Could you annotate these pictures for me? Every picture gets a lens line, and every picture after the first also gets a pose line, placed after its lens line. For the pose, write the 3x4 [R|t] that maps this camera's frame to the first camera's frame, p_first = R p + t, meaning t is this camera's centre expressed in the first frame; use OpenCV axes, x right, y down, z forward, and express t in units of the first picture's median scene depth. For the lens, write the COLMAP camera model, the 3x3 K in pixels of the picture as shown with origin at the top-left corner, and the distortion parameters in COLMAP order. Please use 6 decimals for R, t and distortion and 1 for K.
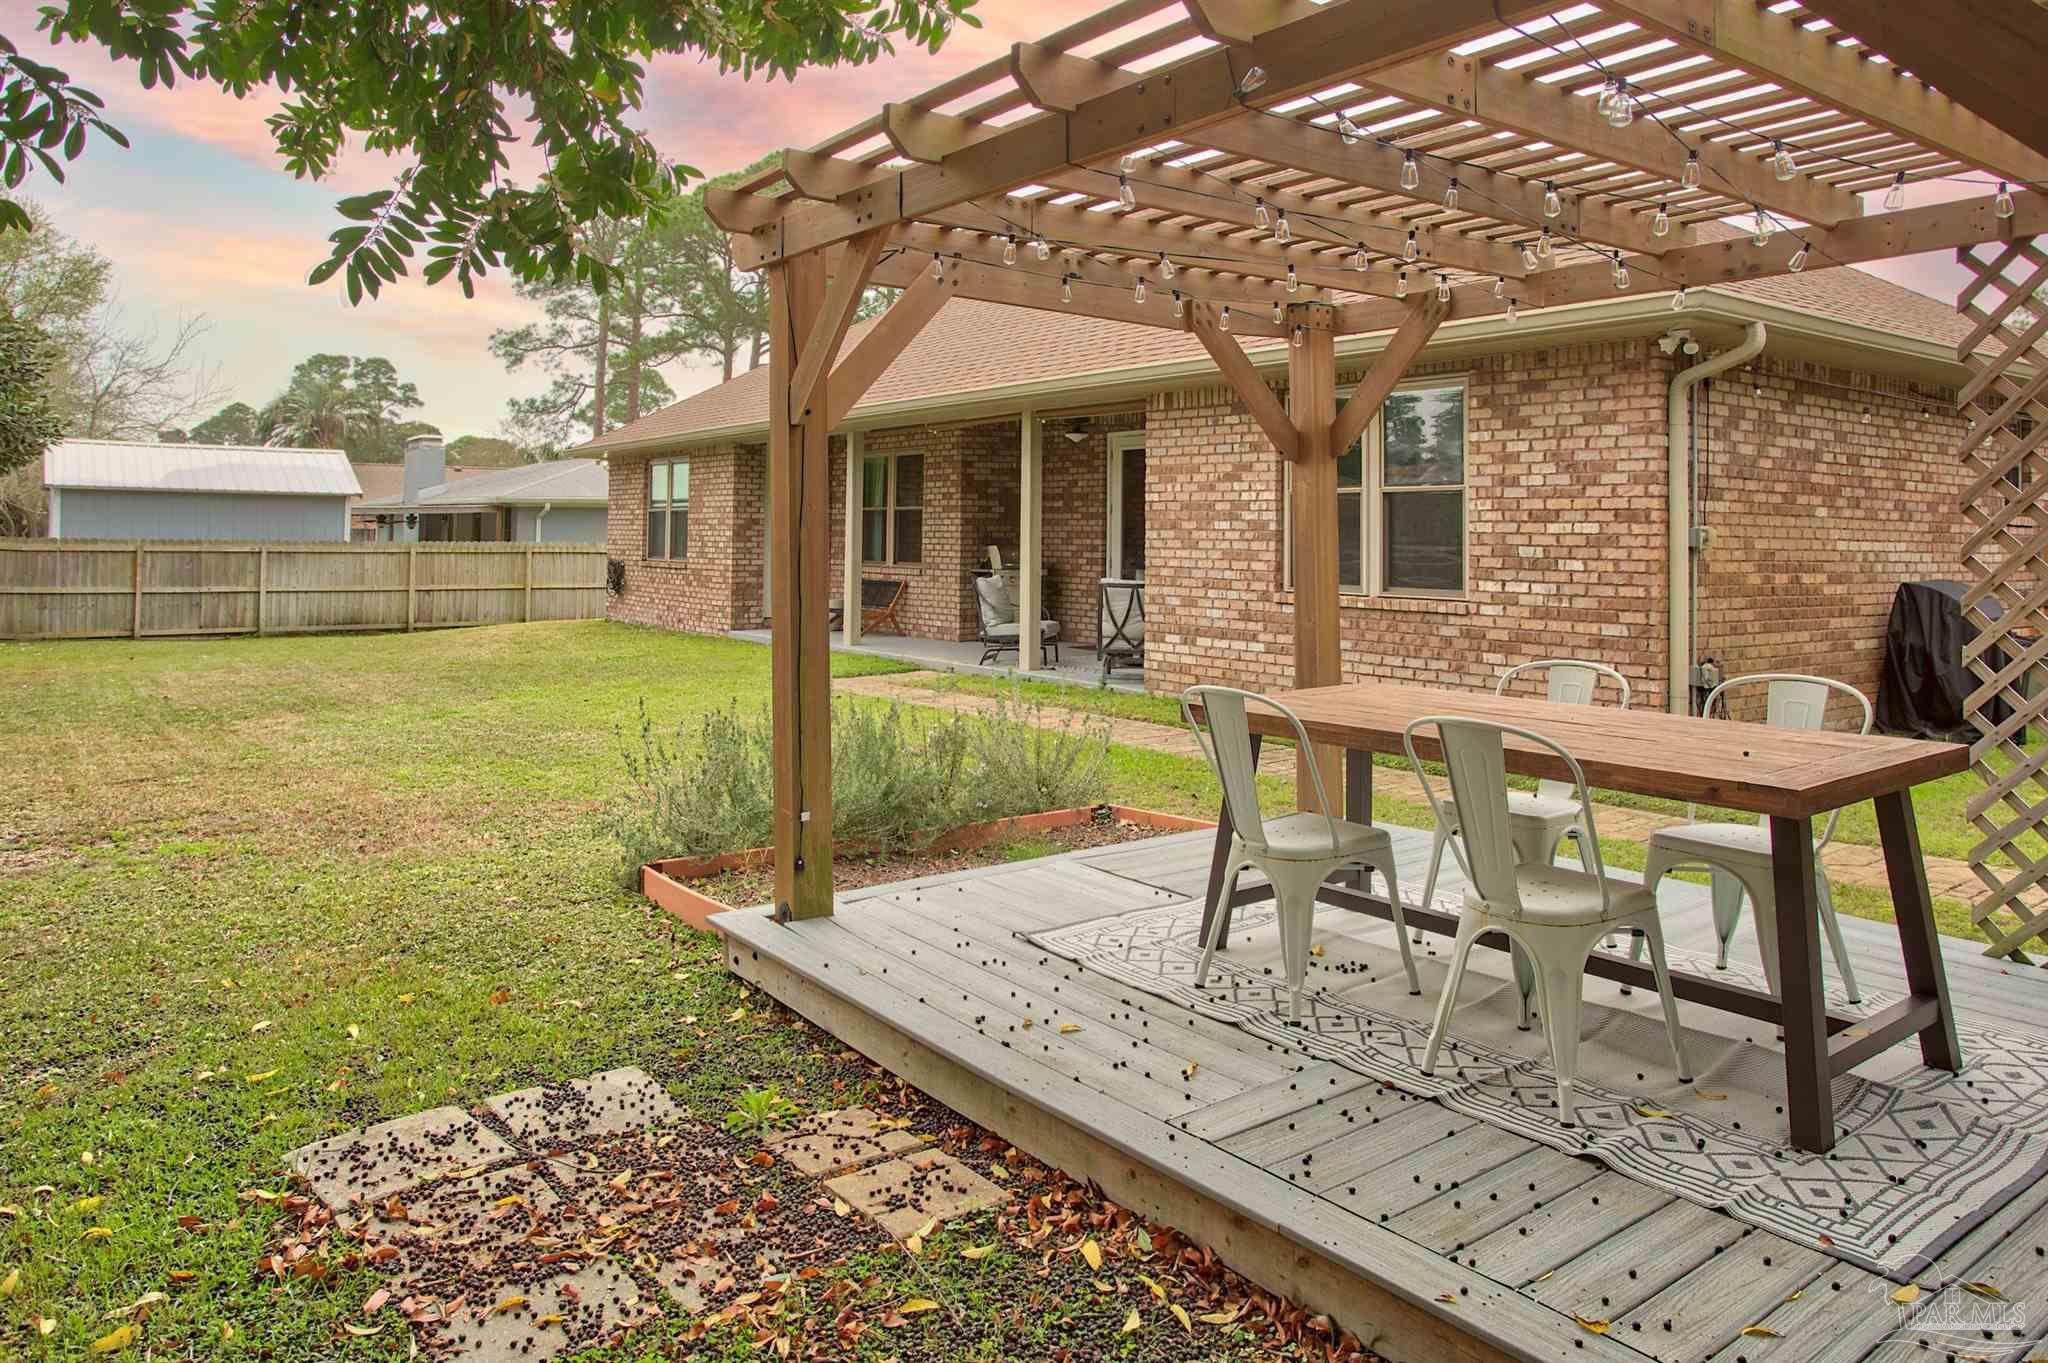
lens RADIAL K [[1367.6, 0, 1024.0], [0, 1367.6, 681.5], [0, 0, 1]] dist [-0.001641, 0.001038]
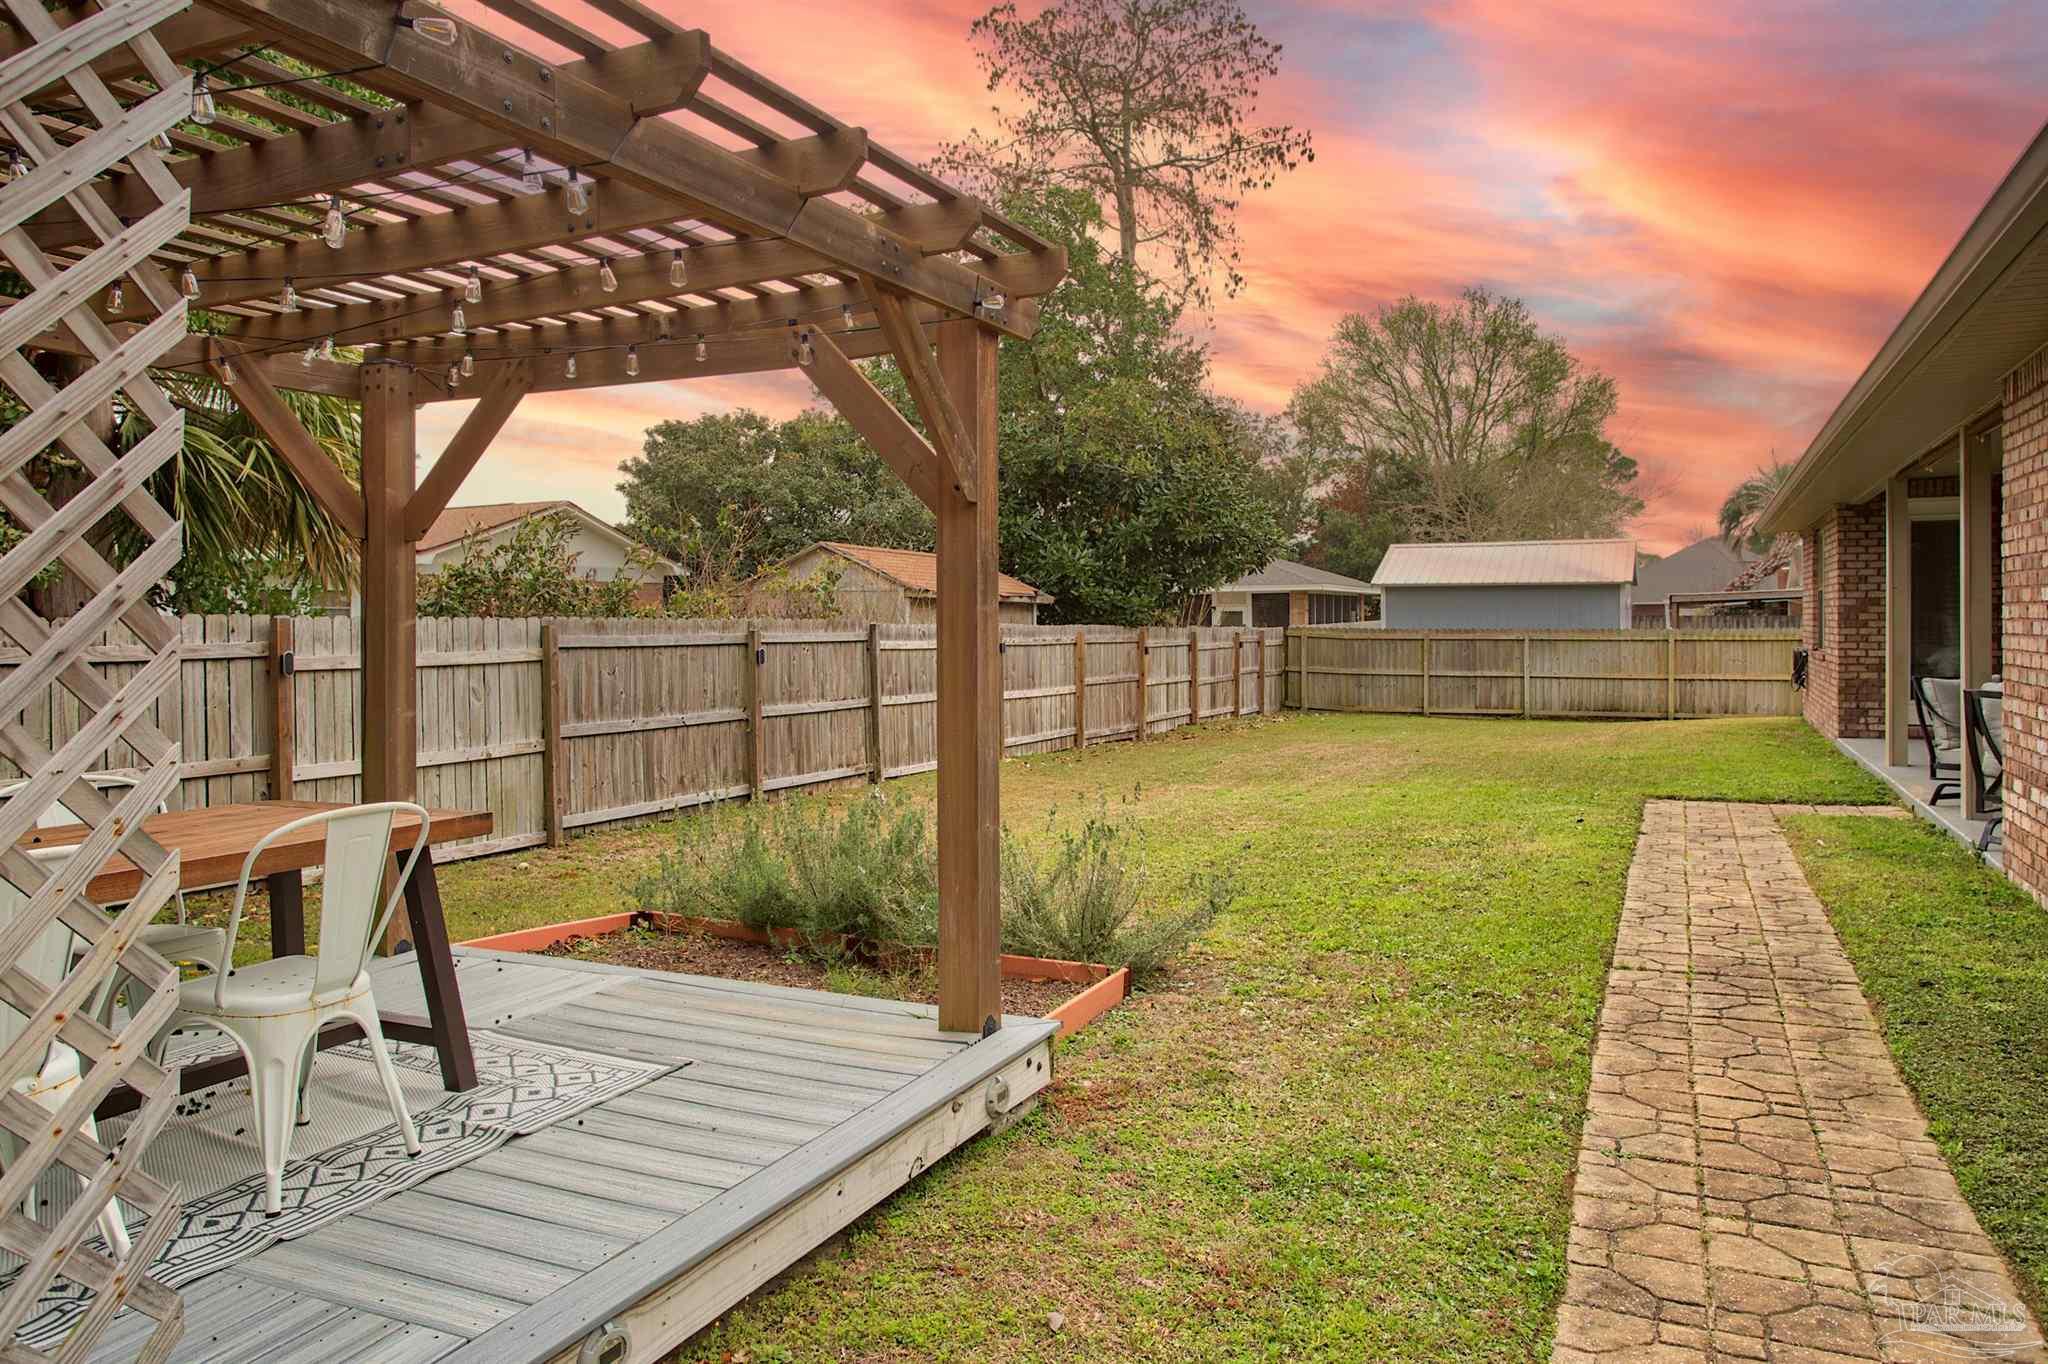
lens RADIAL K [[1367.6, 0, 1024.0], [0, 1367.6, 682.0], [0, 0, 1]] dist [-0.001641, 0.001038]
pose [[0.466567, 0.027418, -0.884061, 0.201170], [-0.083407, 0.996429, -0.013116, -0.015168], [0.880544, 0.079856, 0.467188, 0.158825]]
